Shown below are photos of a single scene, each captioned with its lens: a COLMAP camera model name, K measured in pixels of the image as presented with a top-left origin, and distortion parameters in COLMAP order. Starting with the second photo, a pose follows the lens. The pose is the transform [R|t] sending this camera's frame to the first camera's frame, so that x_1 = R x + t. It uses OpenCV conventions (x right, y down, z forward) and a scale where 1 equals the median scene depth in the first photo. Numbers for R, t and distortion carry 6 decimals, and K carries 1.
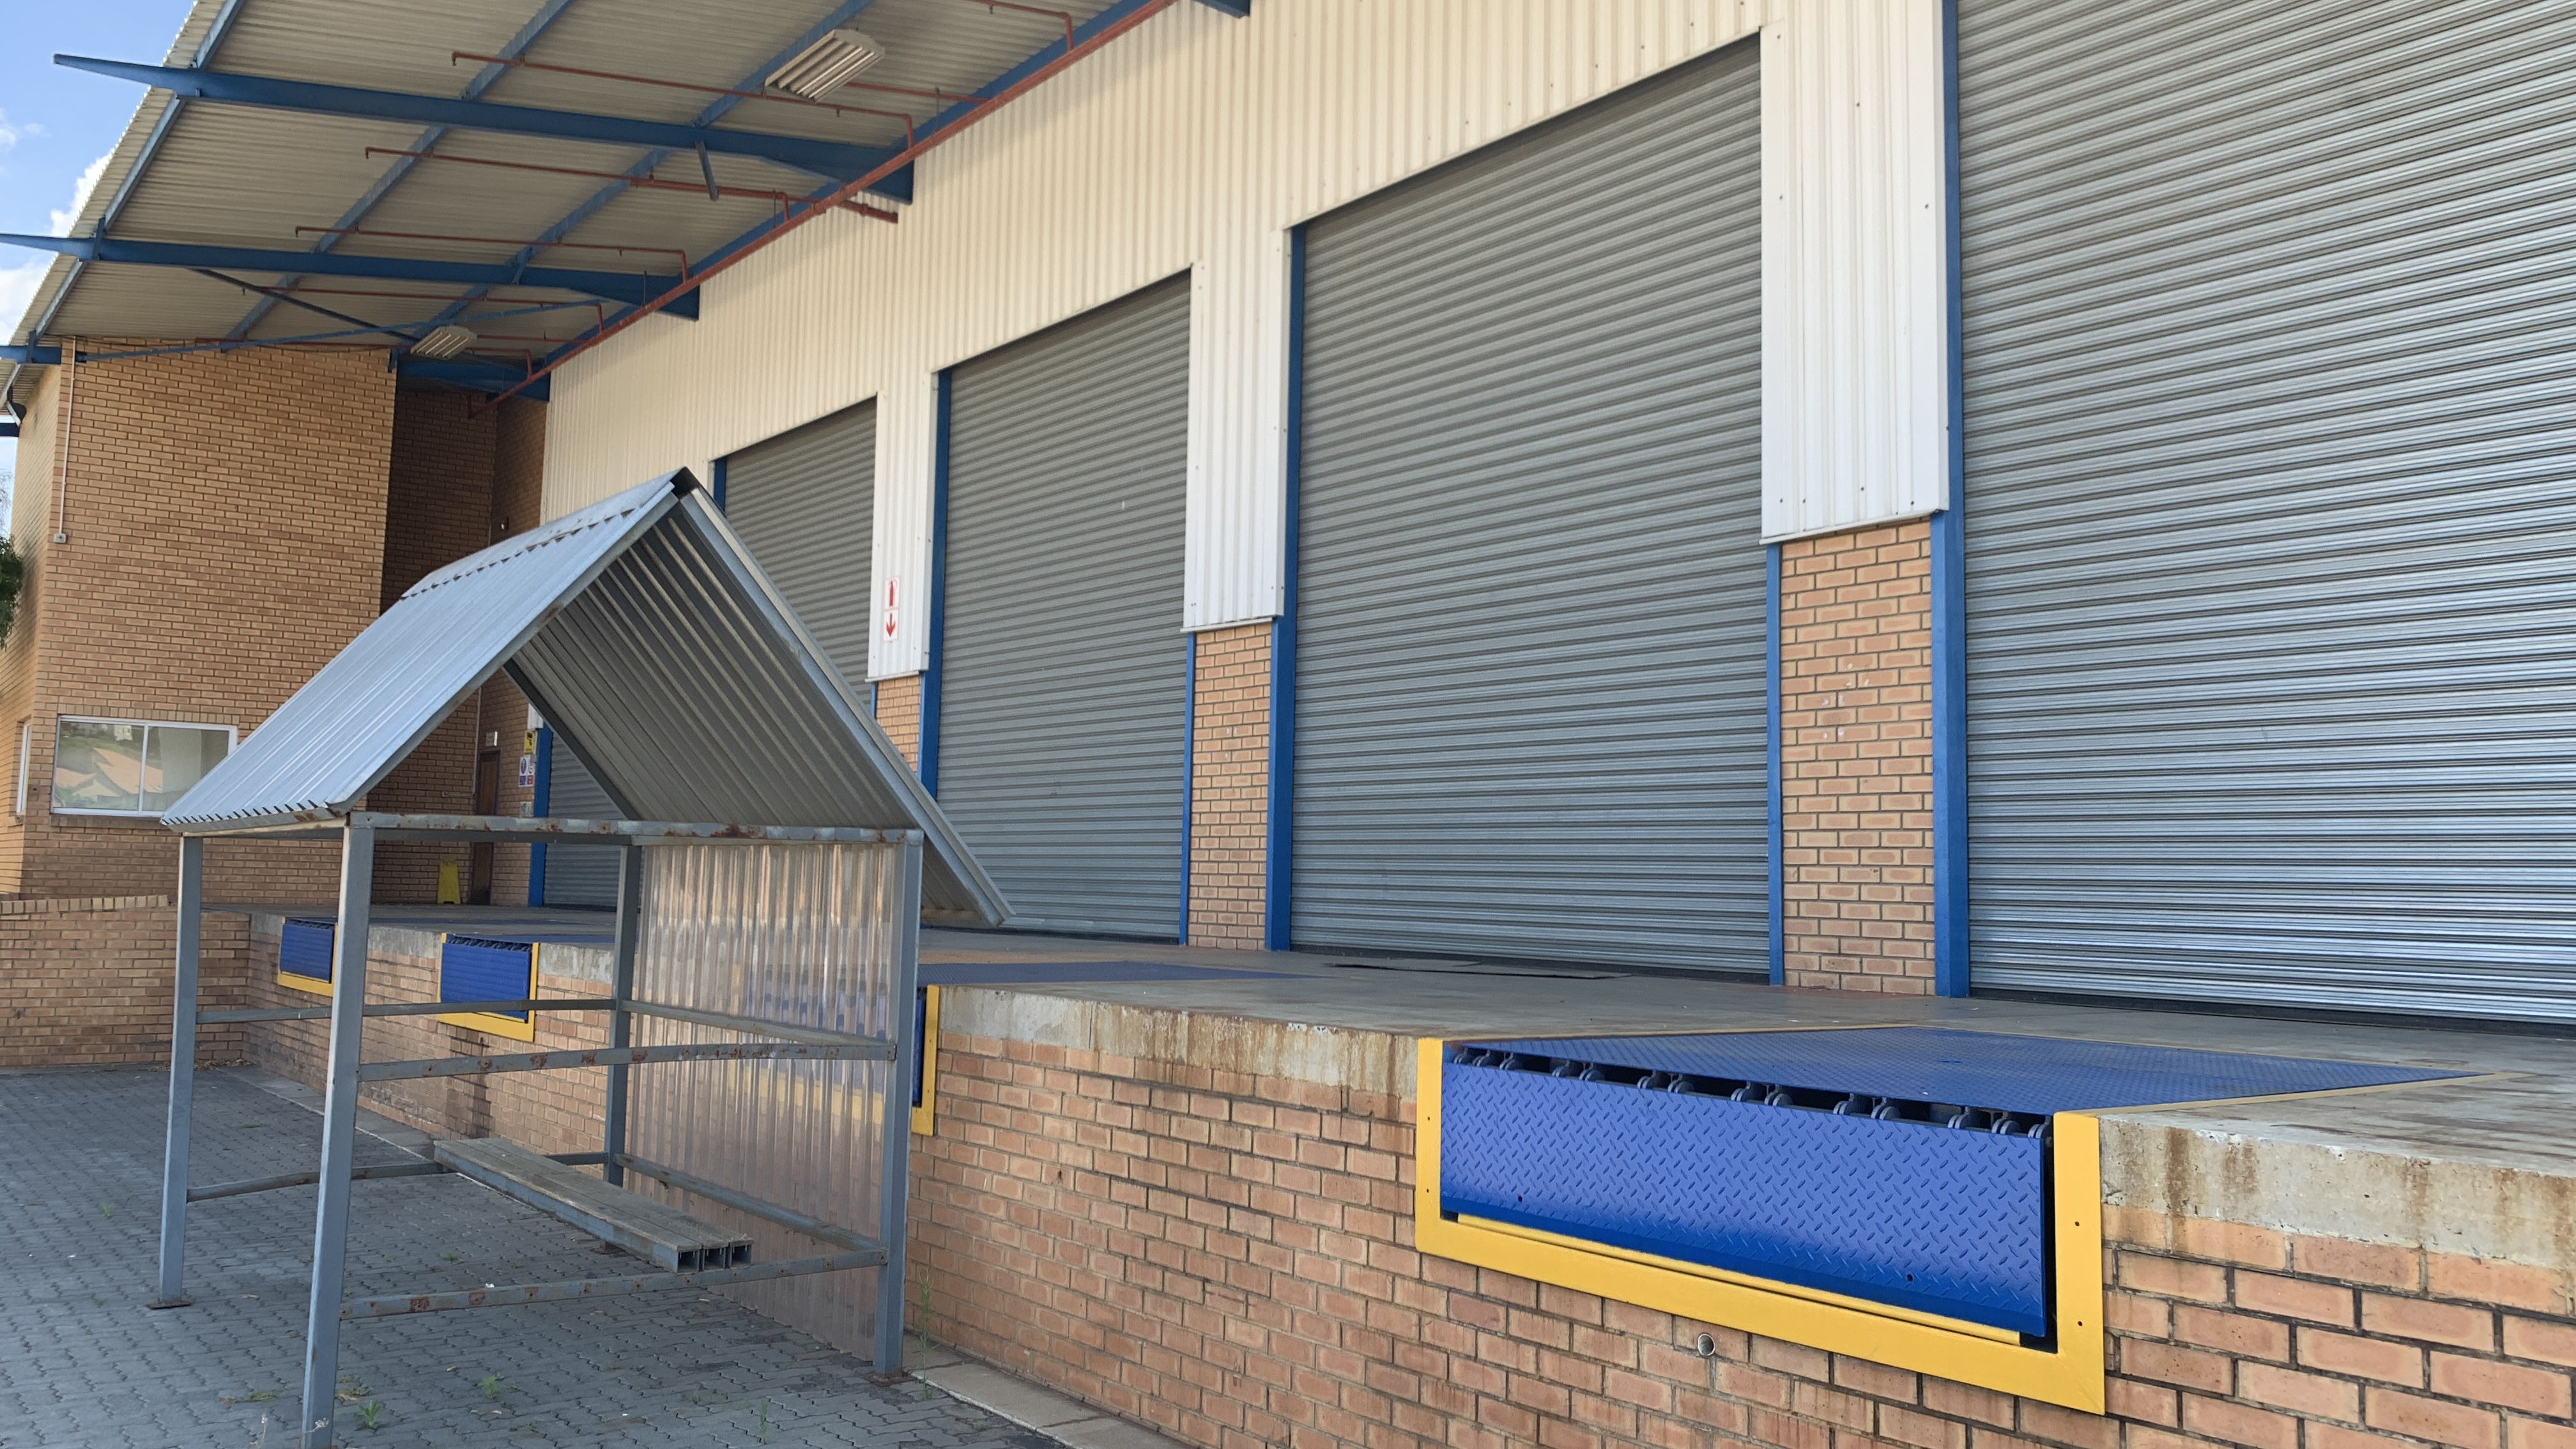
lens RADIAL K [[1915.6, 0, 1297.1], [0, 1915.6, 724.9], [0, 0, 1]] dist [0.041718, -0.069059]
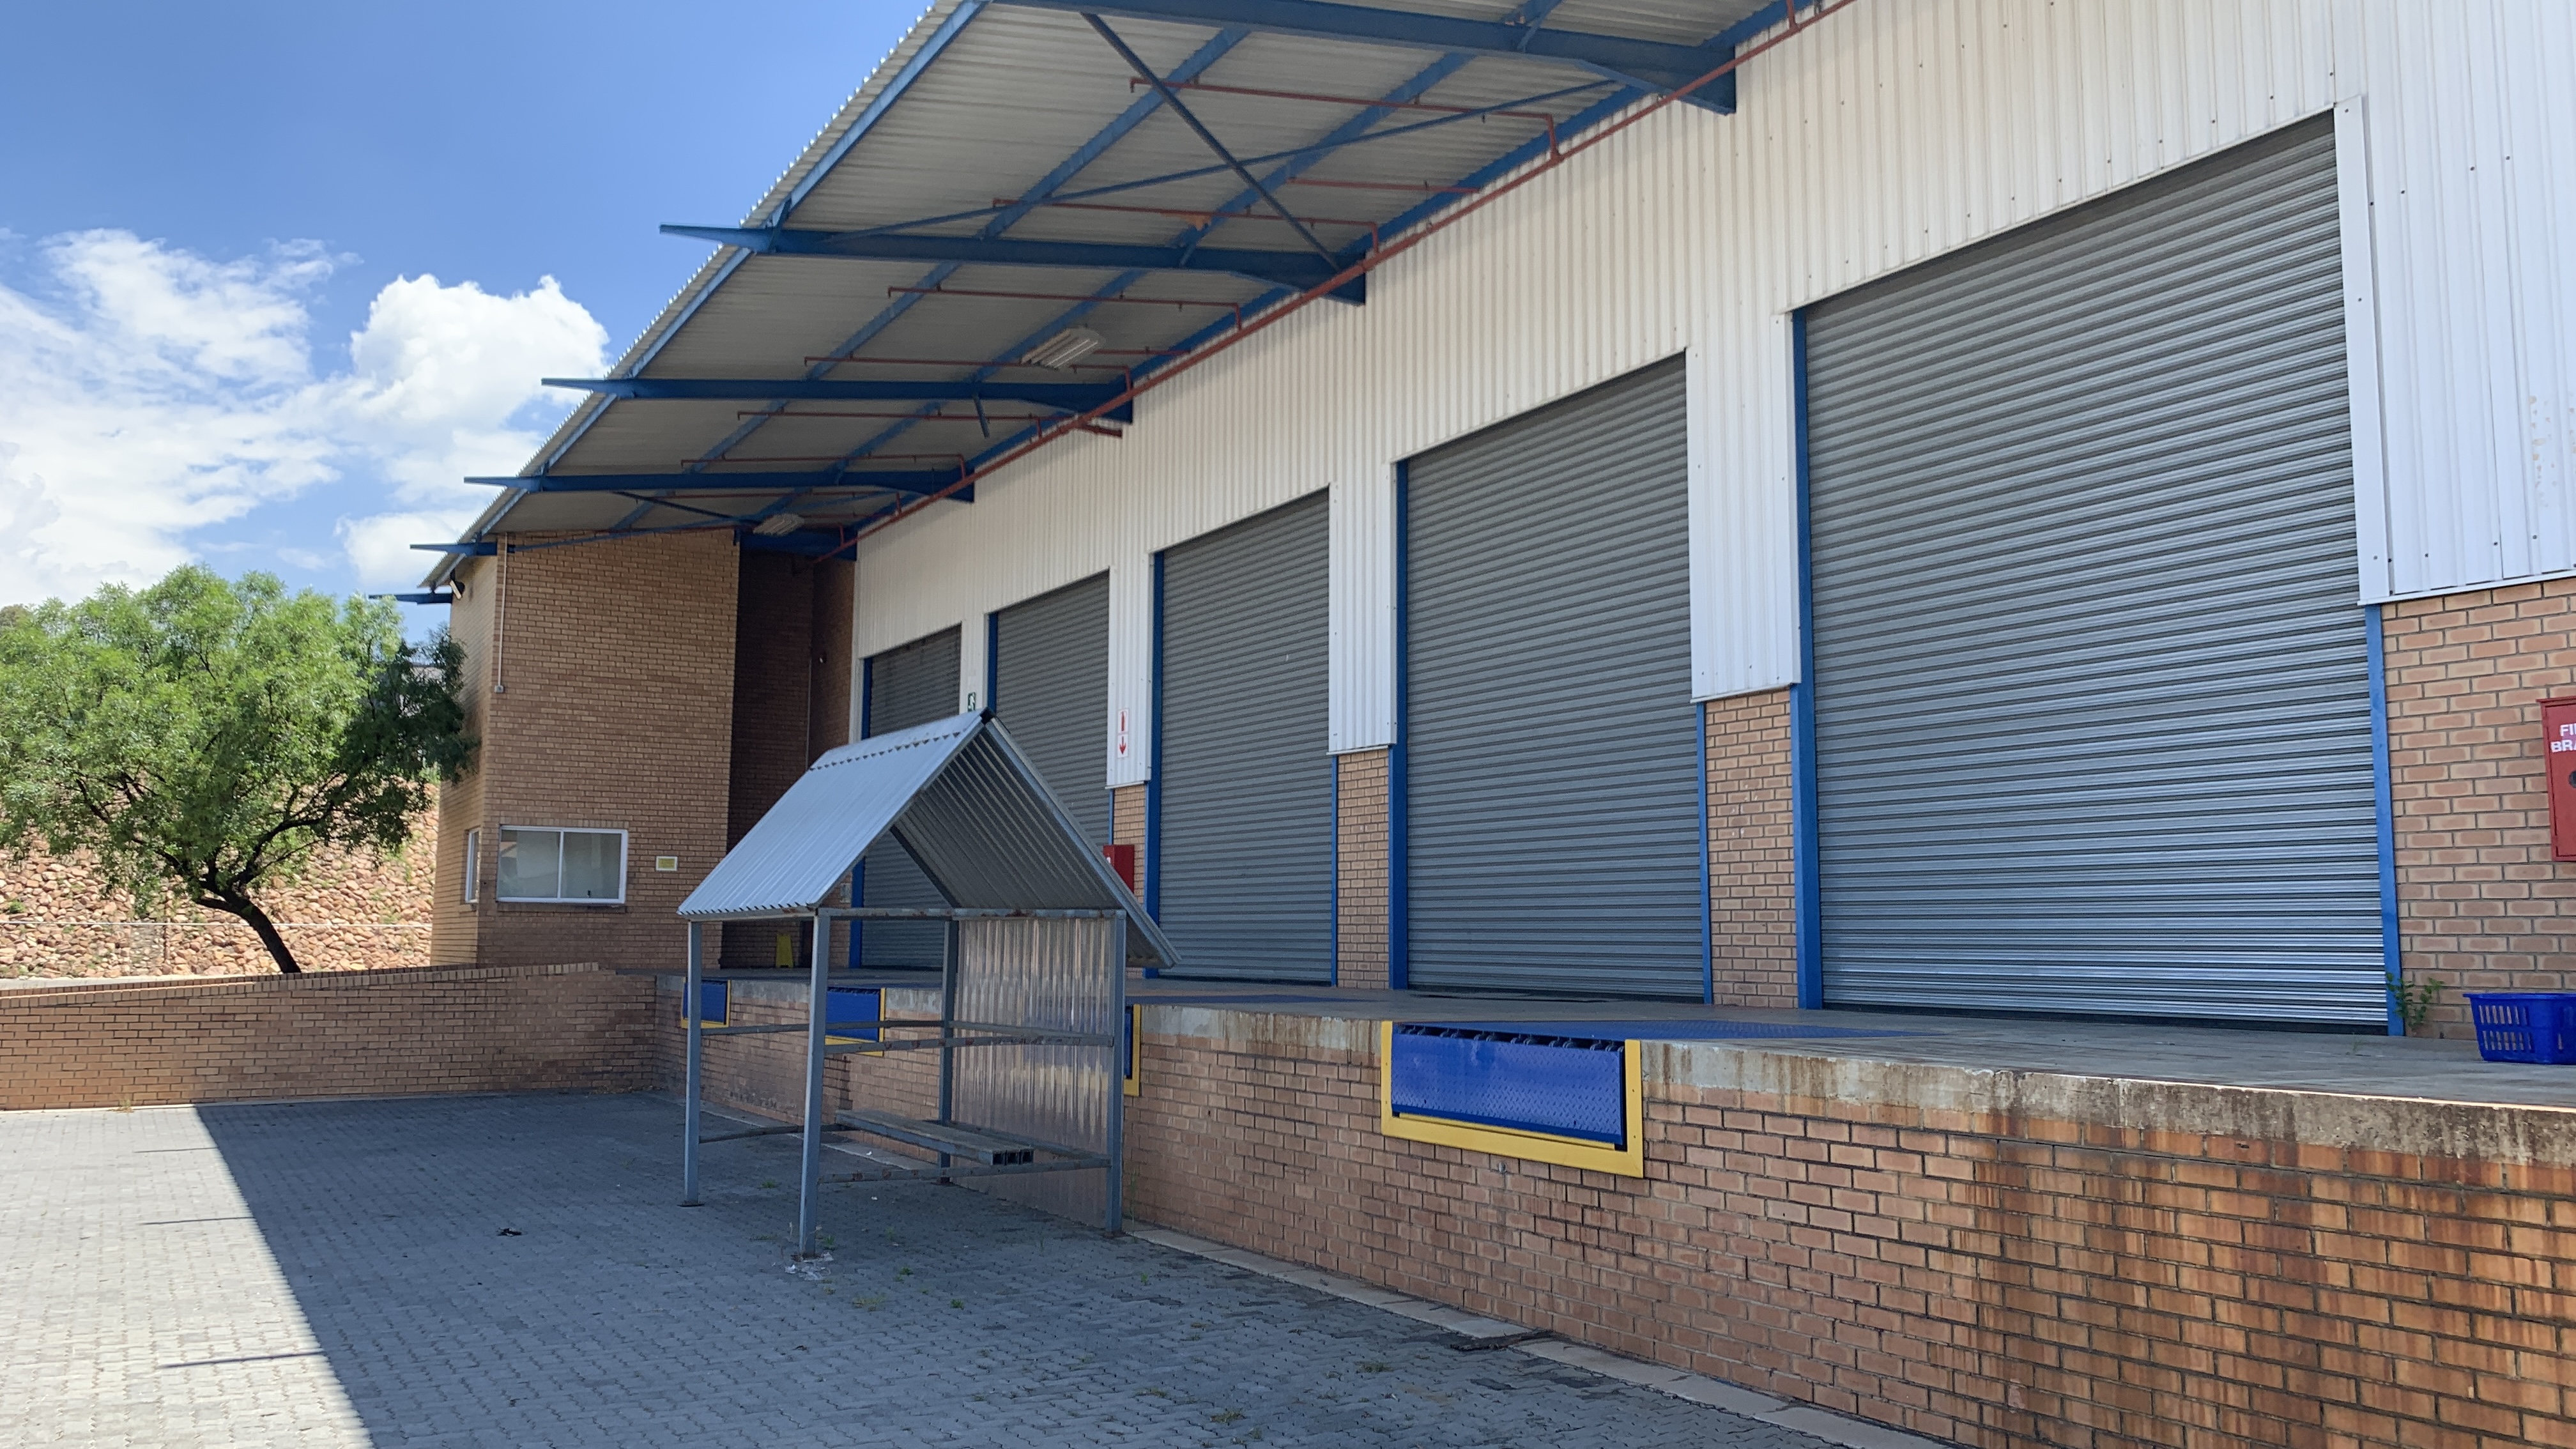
lens RADIAL K [[1915.6, 0, 1303.8], [0, 1915.6, 734.9], [0, 0, 1]] dist [0.041718, -0.069059]
pose [[0.991705, -0.028456, -0.125344, 0.127522], [0.025249, 0.999314, -0.027096, -0.036399], [0.126029, 0.023706, 0.991743, -0.477122]]
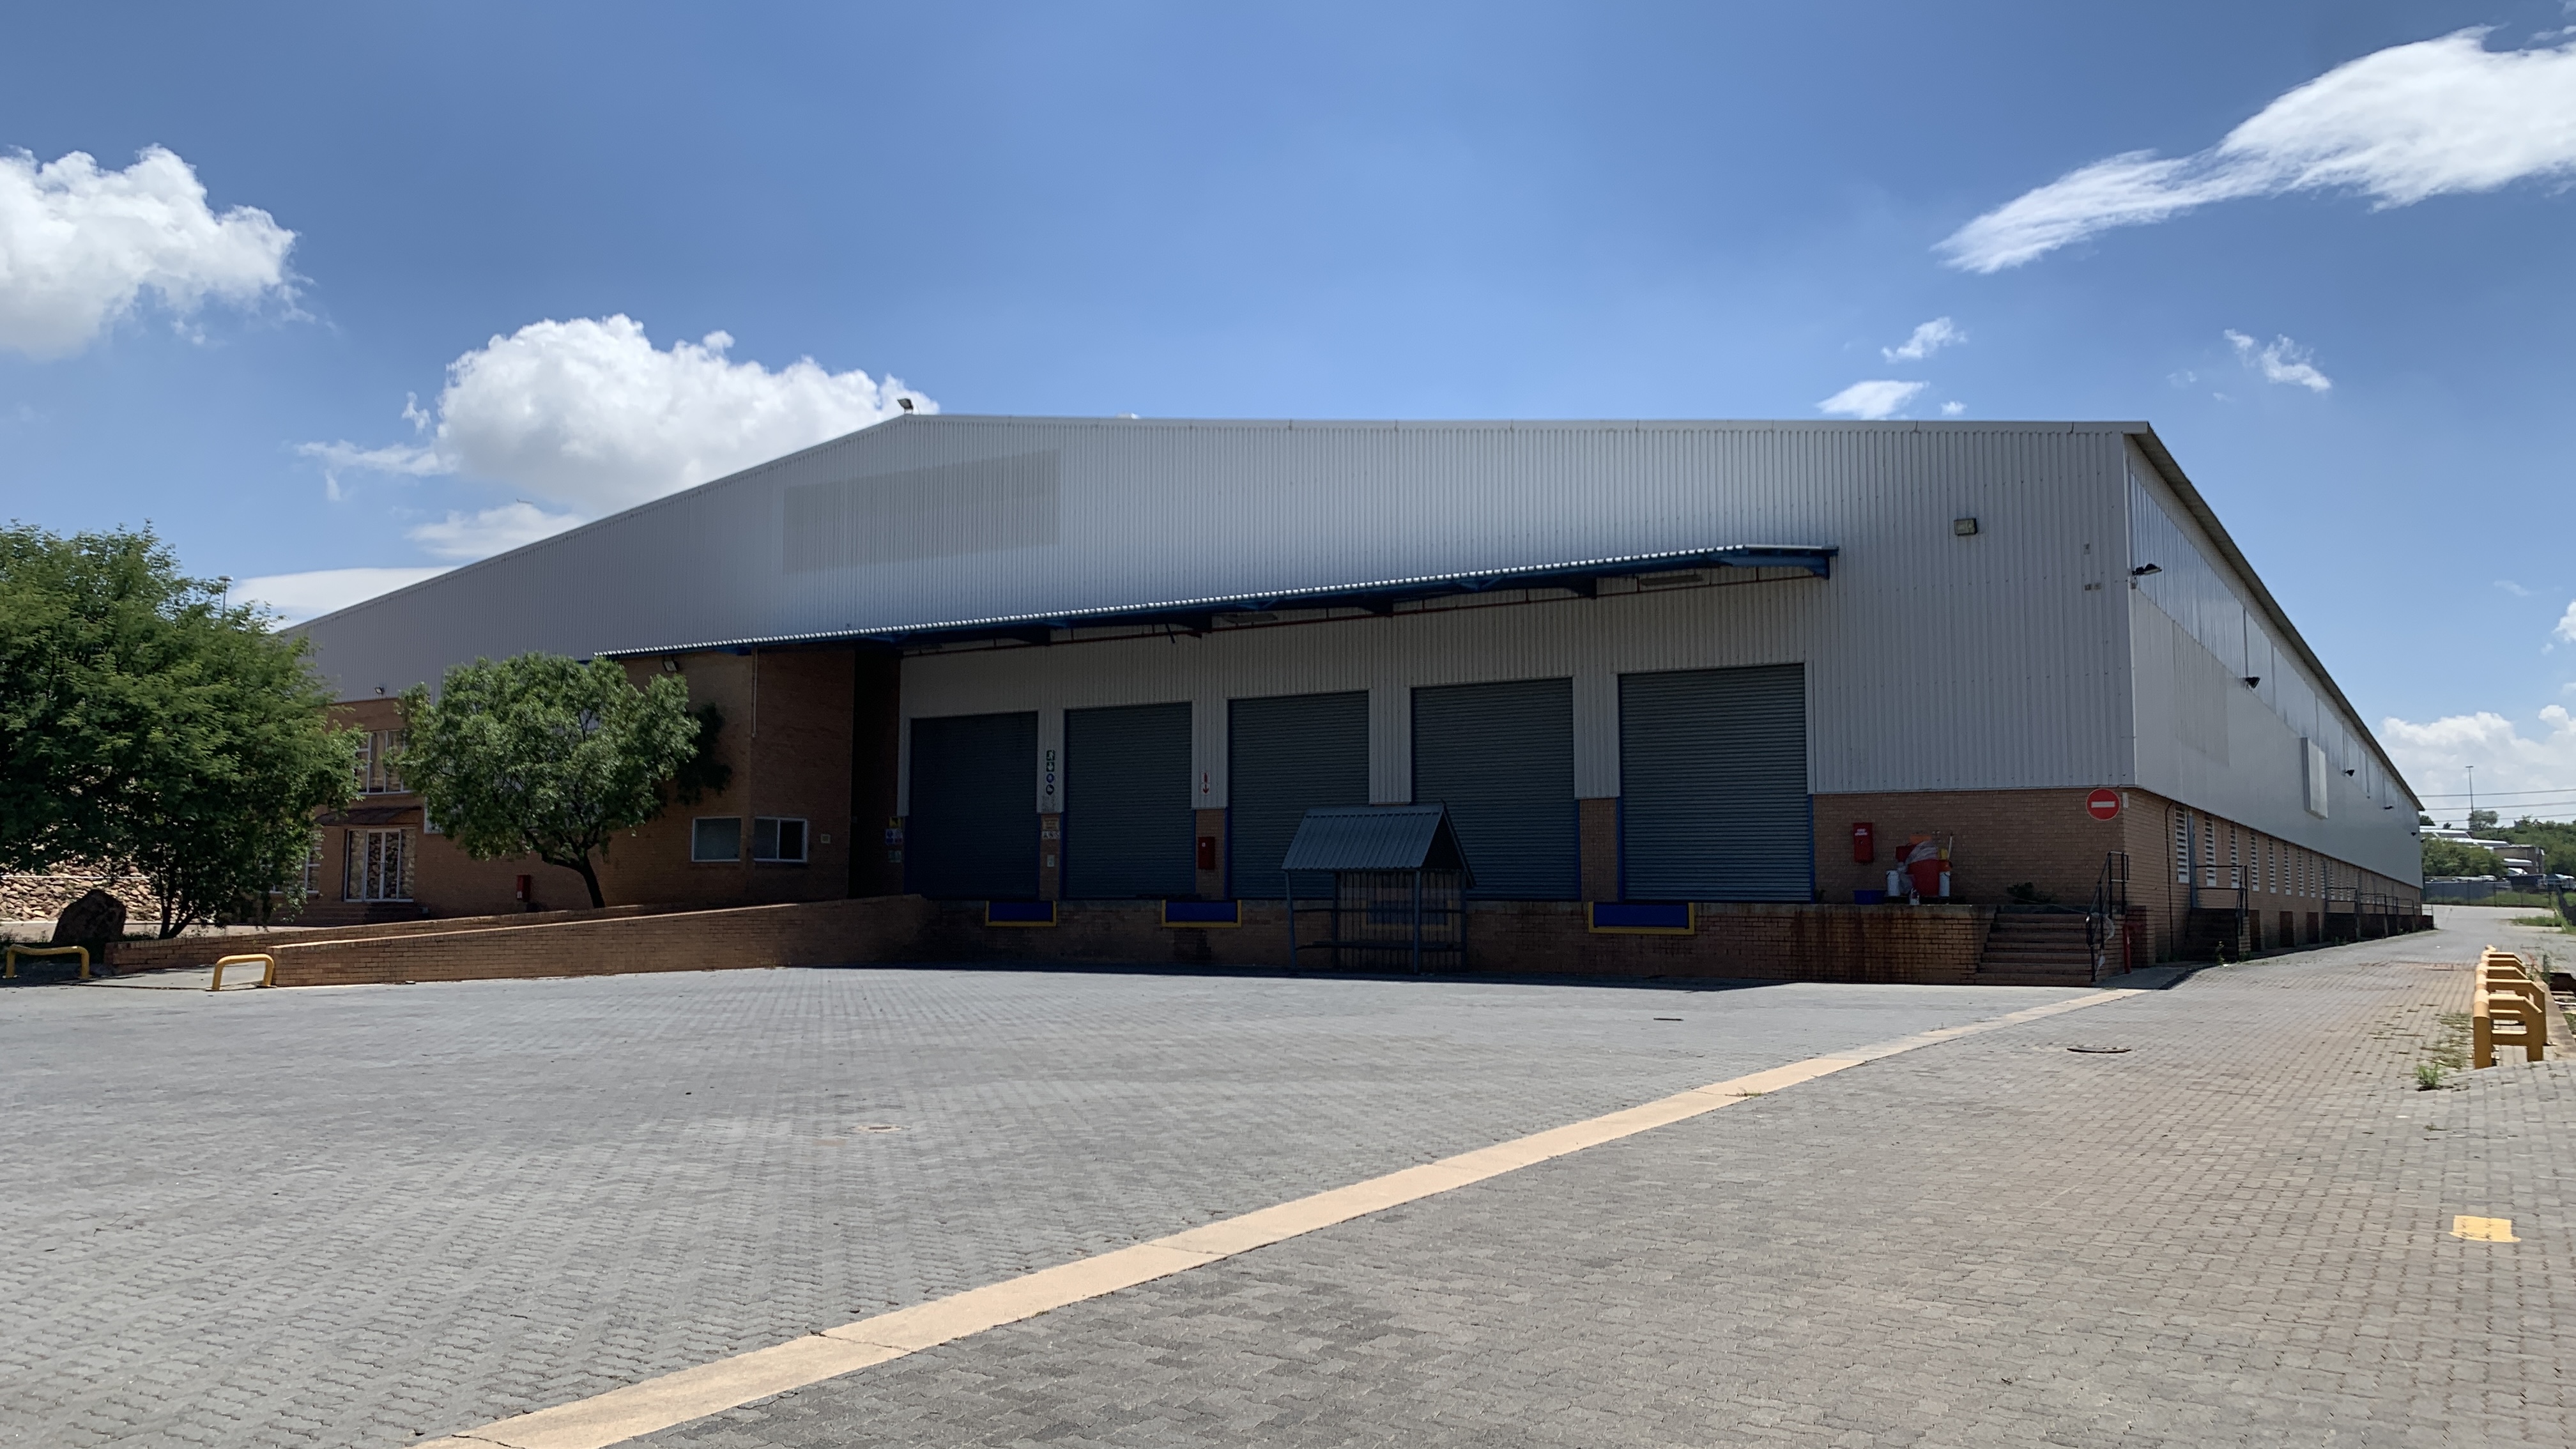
lens RADIAL K [[1915.6, 0, 1232.3], [0, 1915.6, 734.8], [0, 0, 1]] dist [0.041718, -0.069059]
pose [[0.943732, 0.010202, 0.330553, -1.842715], [-0.011122, 0.999938, 0.000894, -0.227376], [-0.330523, -0.004520, 0.943787, -2.711822]]
